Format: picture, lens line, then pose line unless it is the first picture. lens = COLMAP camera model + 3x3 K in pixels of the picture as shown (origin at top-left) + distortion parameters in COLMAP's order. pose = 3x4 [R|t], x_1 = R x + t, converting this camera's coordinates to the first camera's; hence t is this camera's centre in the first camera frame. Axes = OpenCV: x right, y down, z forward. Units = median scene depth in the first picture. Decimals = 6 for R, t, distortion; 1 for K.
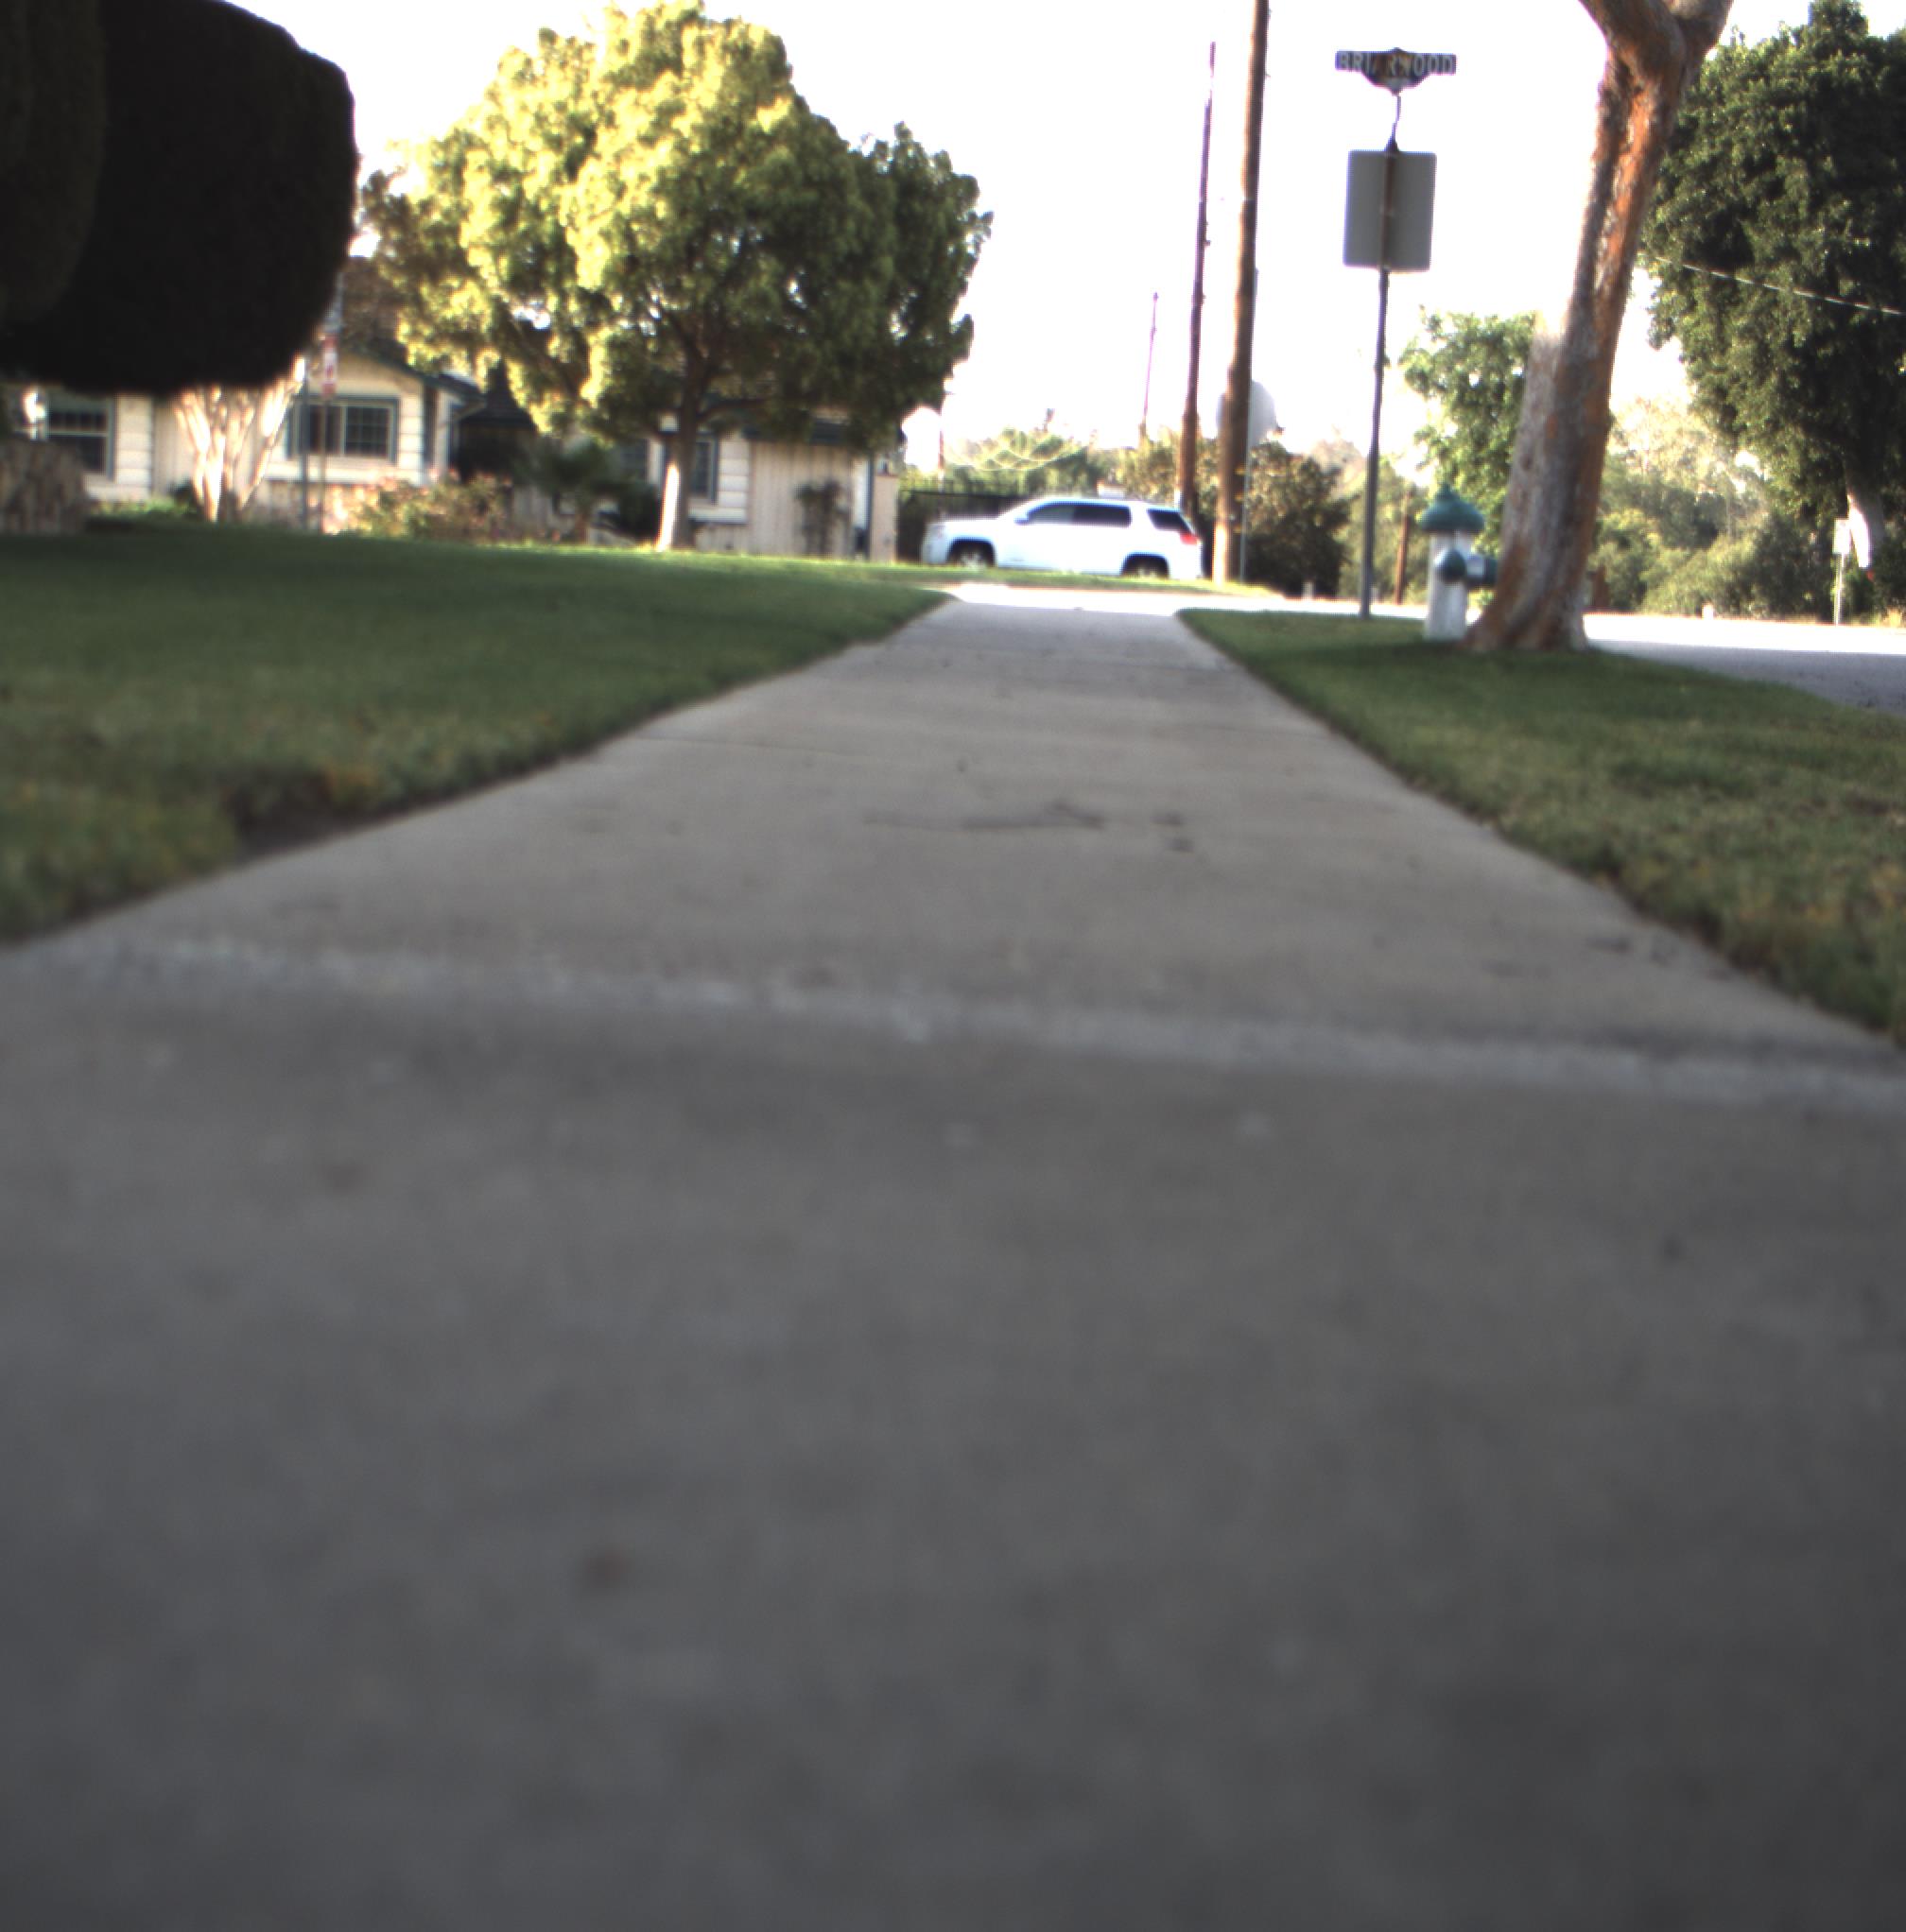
lens RADIAL K [[4322.9, 0, 732.9], [0, 4322.9, 957.3], [0, 0, 1]] dist [-0.172877, 0.874470]
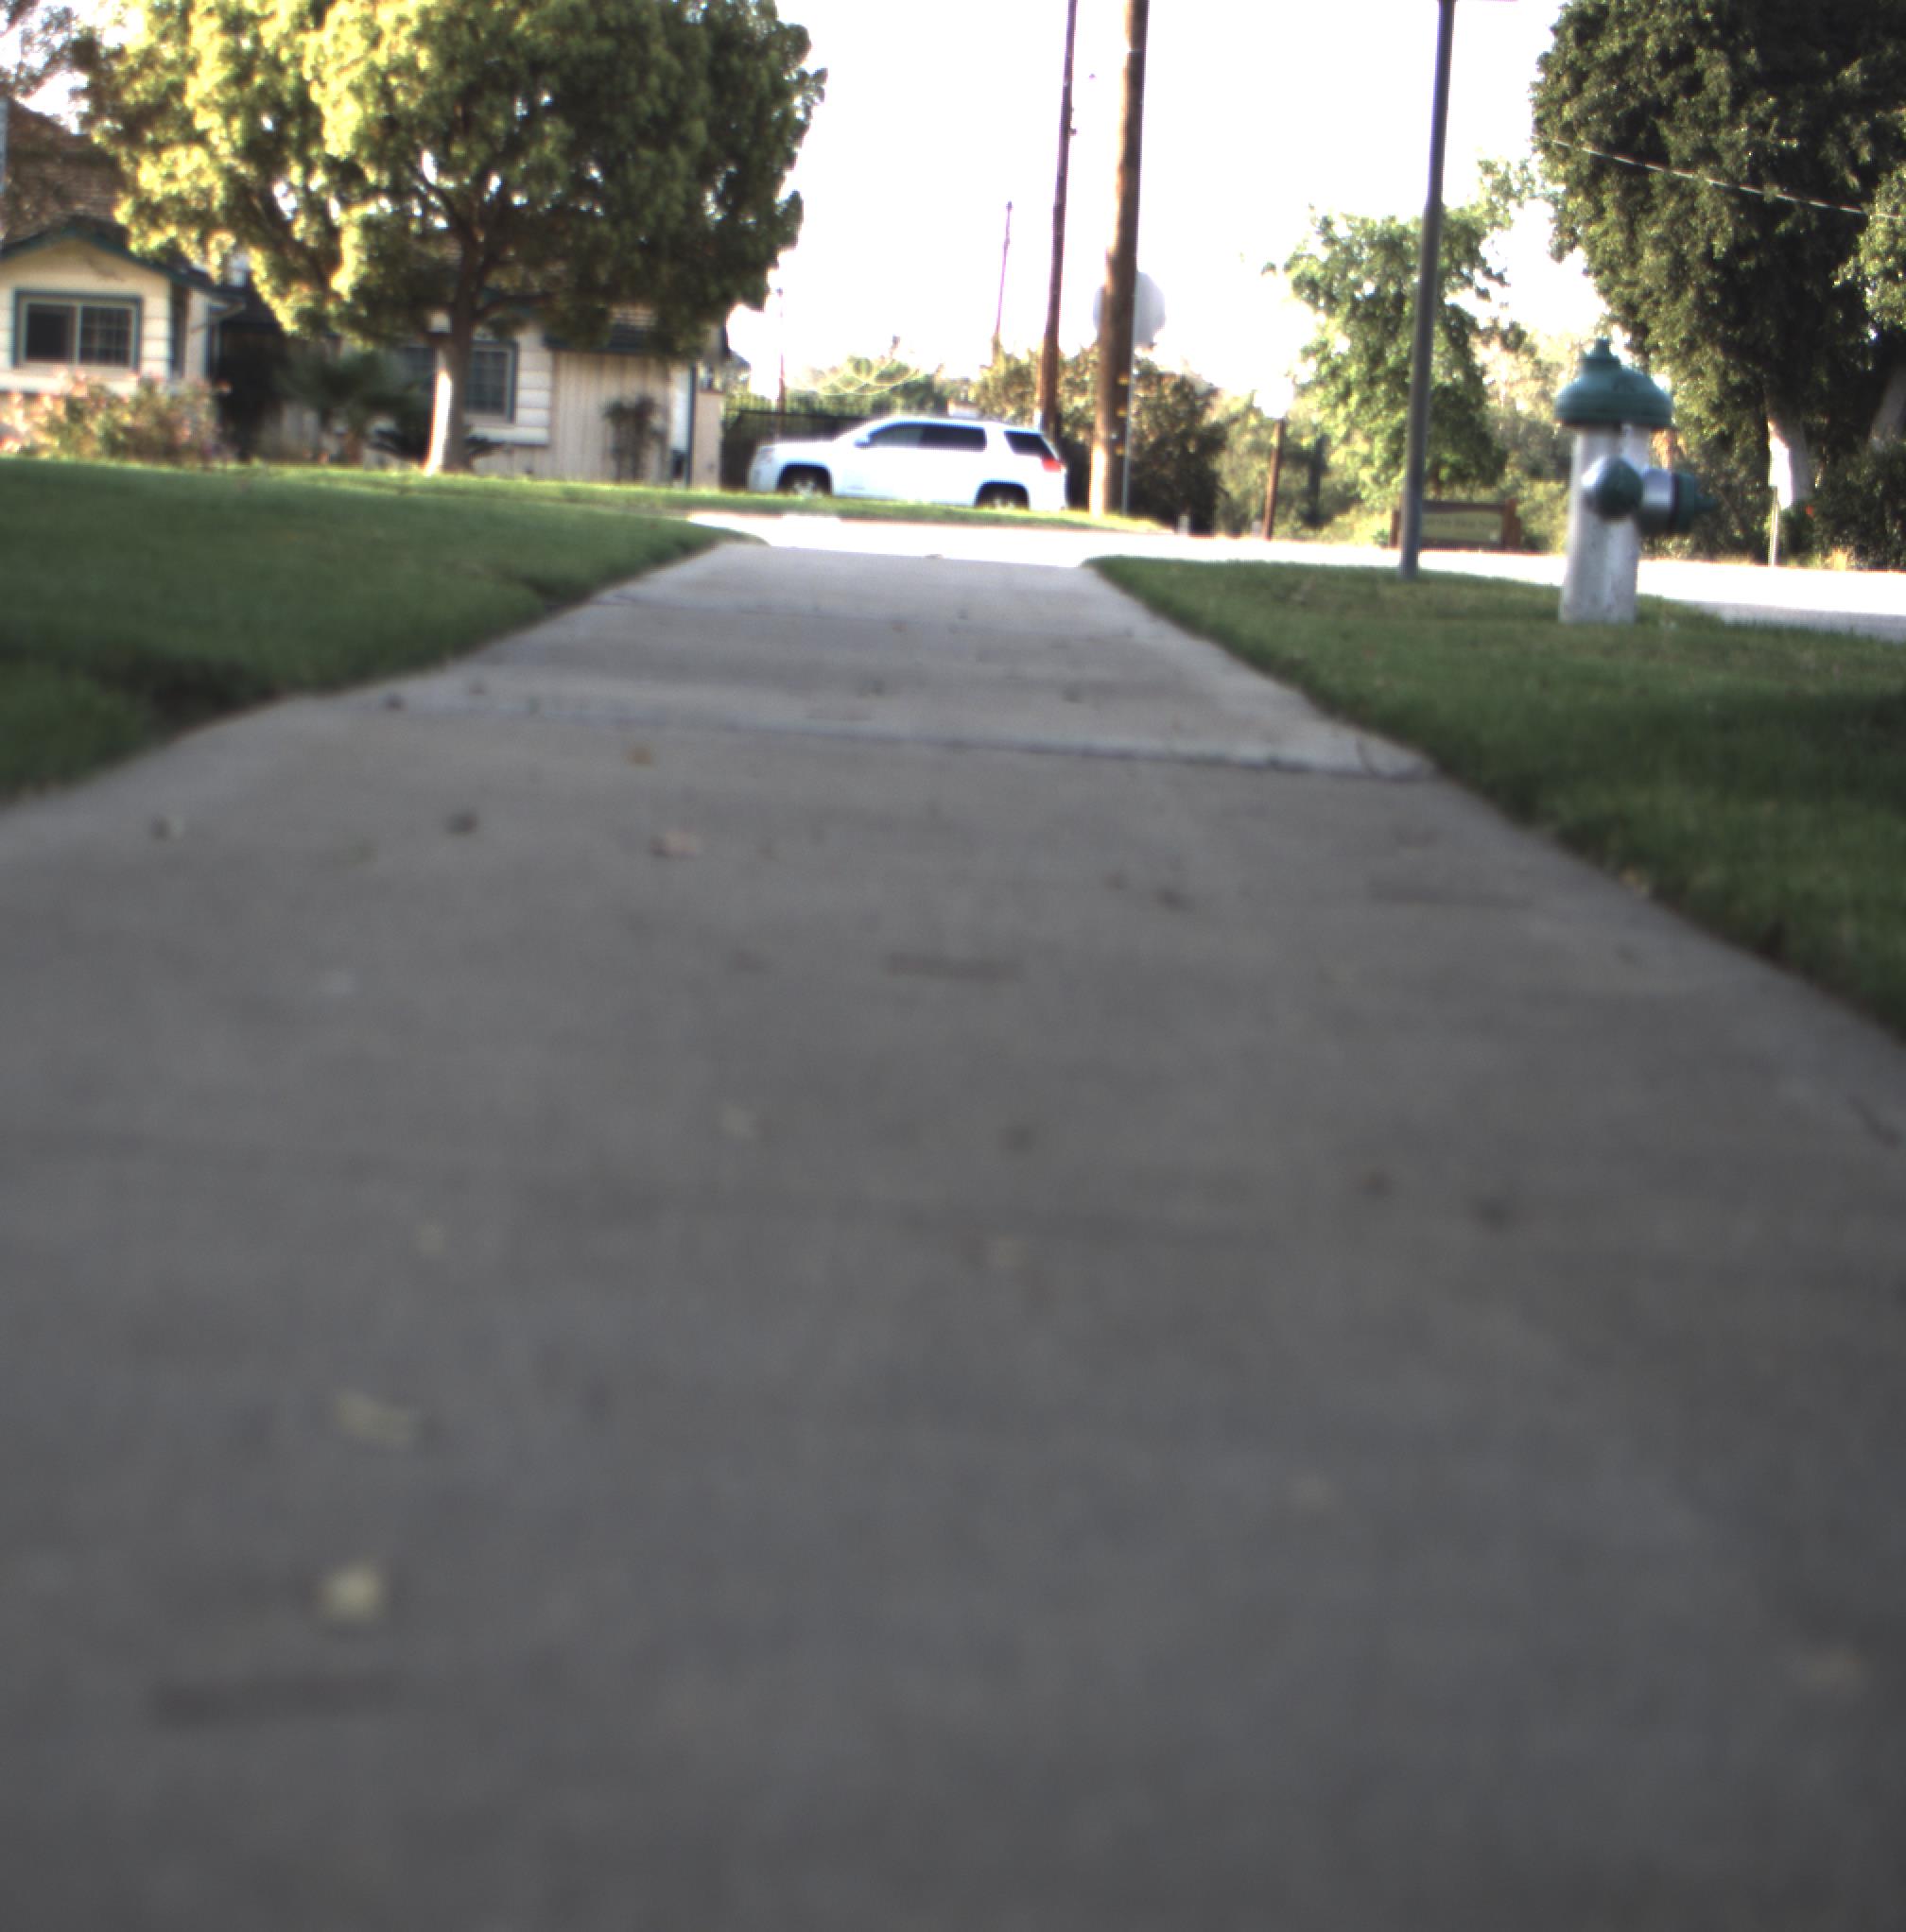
lens RADIAL K [[4322.9, 0, 732.9], [0, 4322.9, 957.3], [0, 0, 1]] dist [-0.172877, 0.874470]
pose [[0.999354, 0.001456, 0.035918, 0.009218], [-0.002033, 0.999869, 0.016042, -0.010490], [-0.035890, -0.016105, 0.999226, 0.120525]]
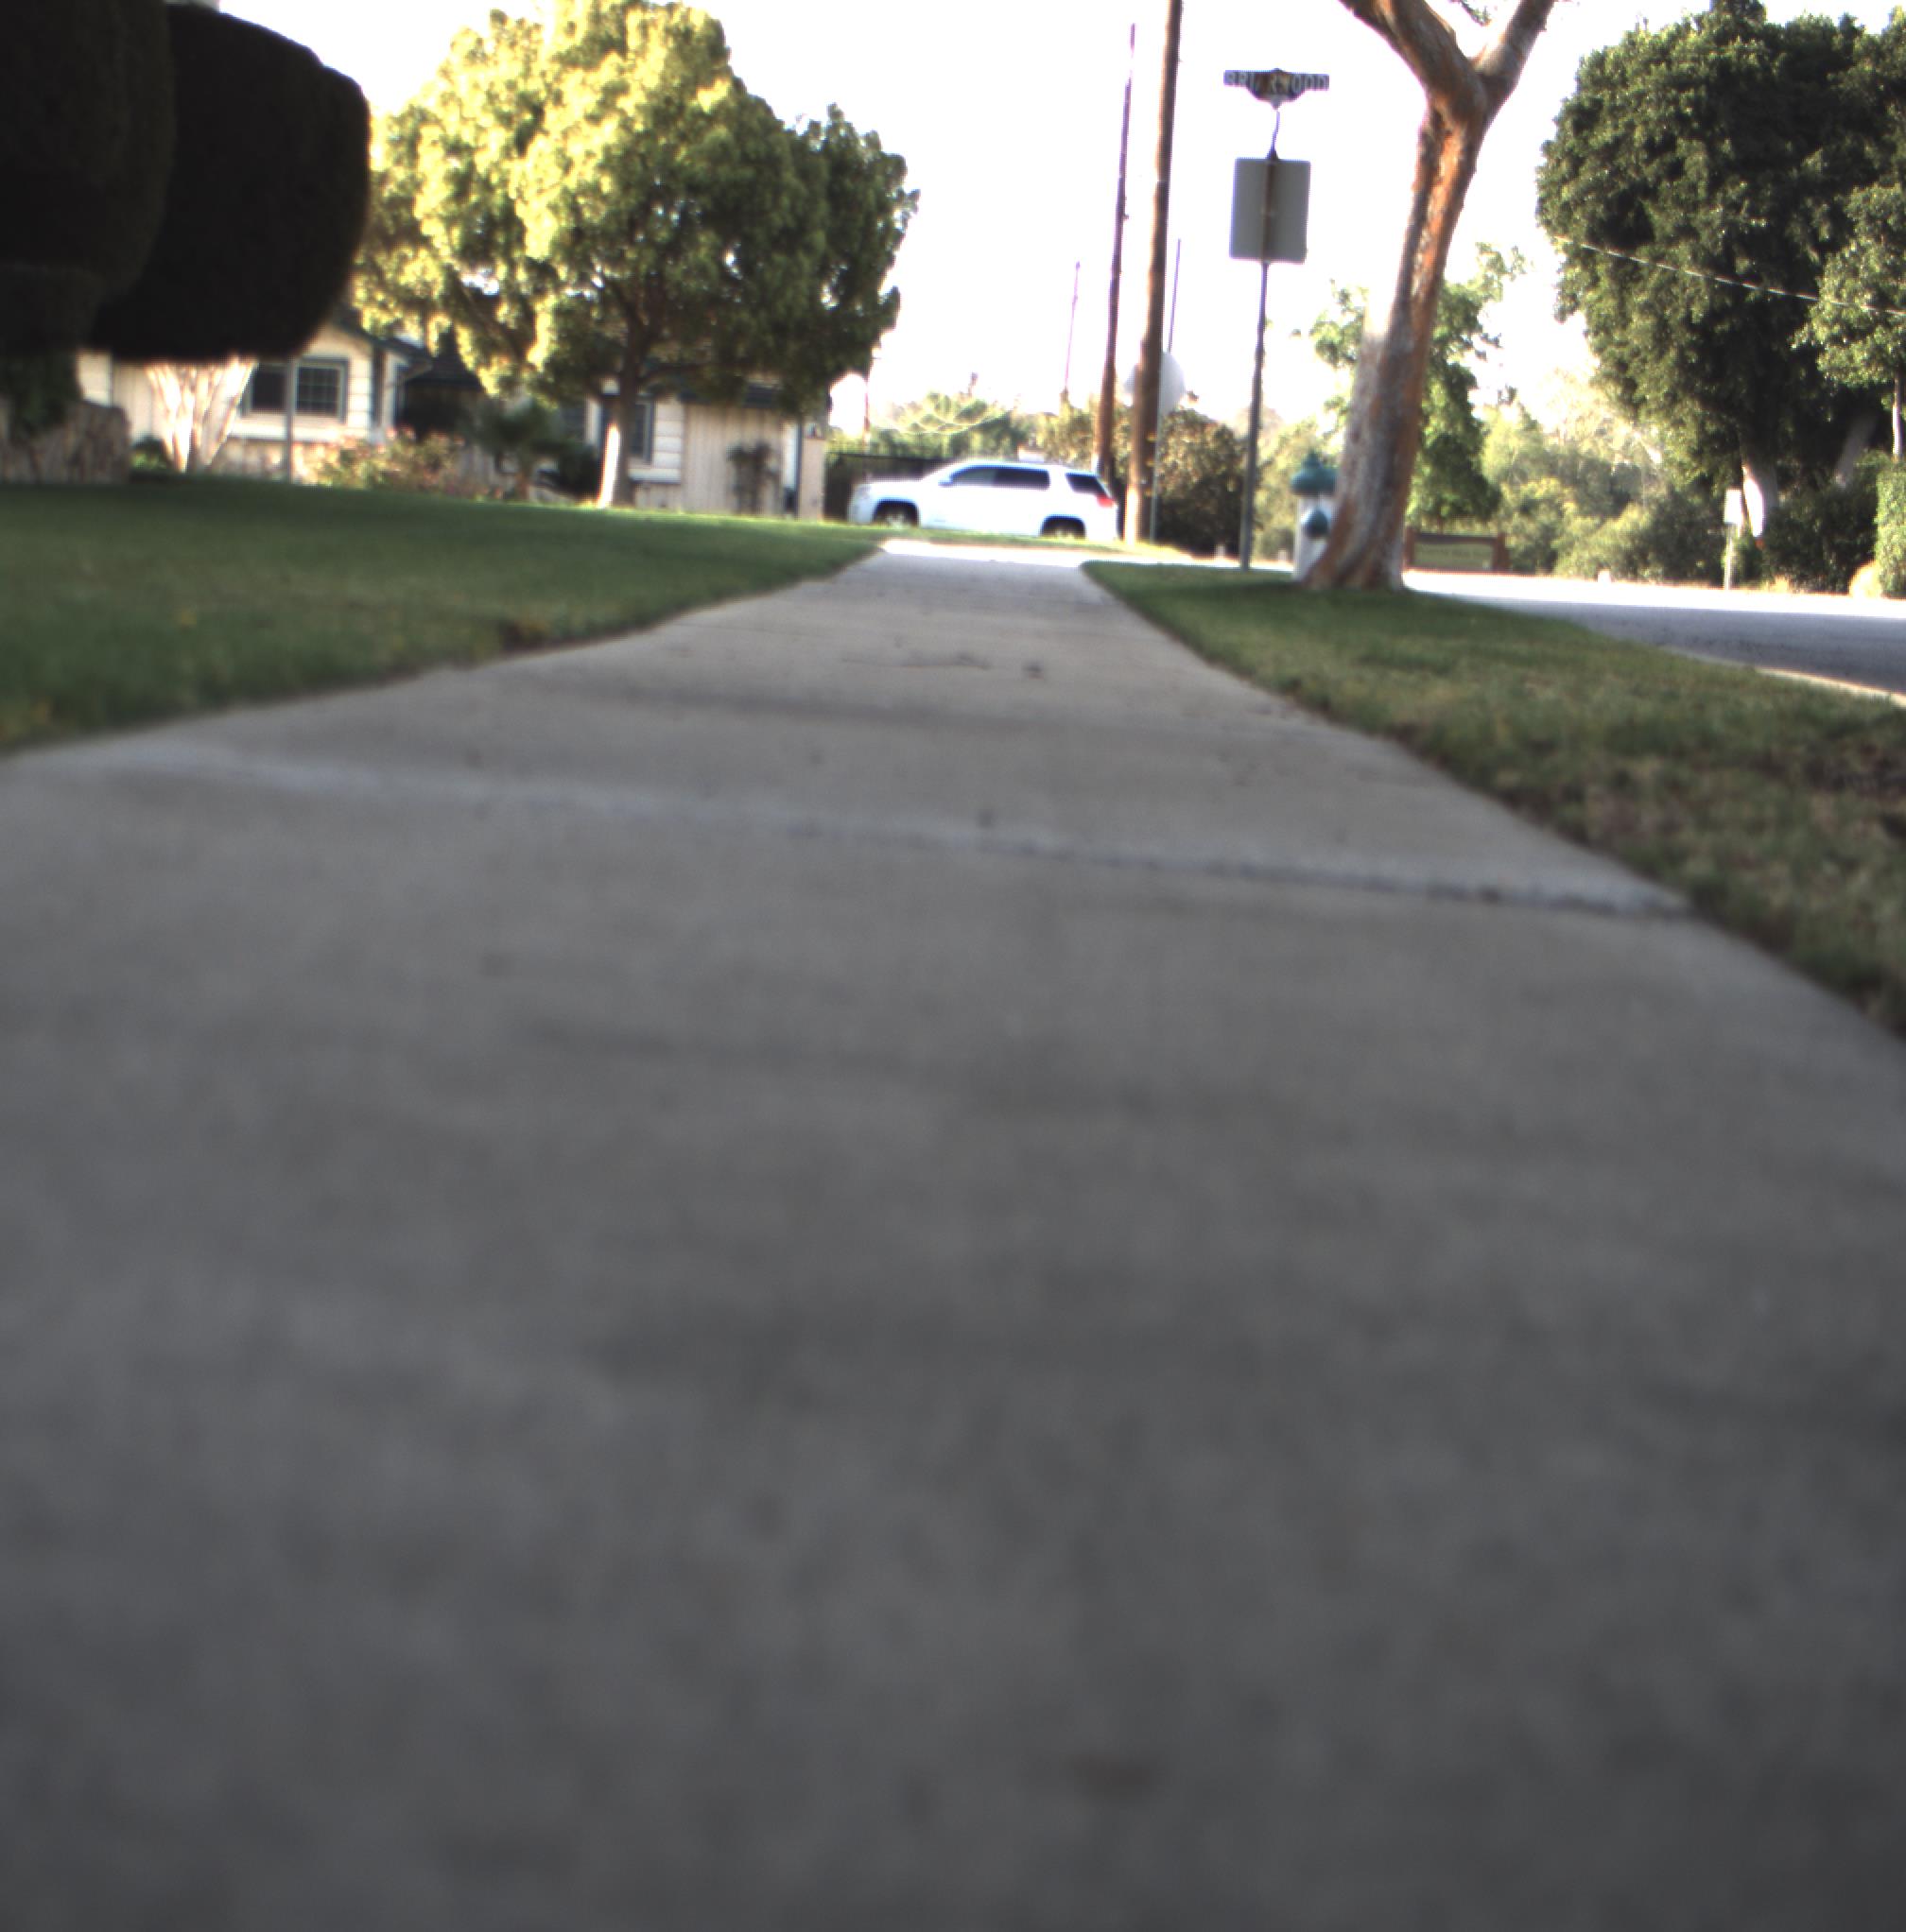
lens RADIAL K [[4322.9, 0, 732.9], [0, 4322.9, 957.3], [0, 0, 1]] dist [-0.172877, 0.874470]
pose [[0.999795, 0.008013, 0.018583, -0.002557], [-0.008181, 0.999926, 0.008953, 0.004283], [-0.018510, -0.009103, 0.999787, -0.040235]]
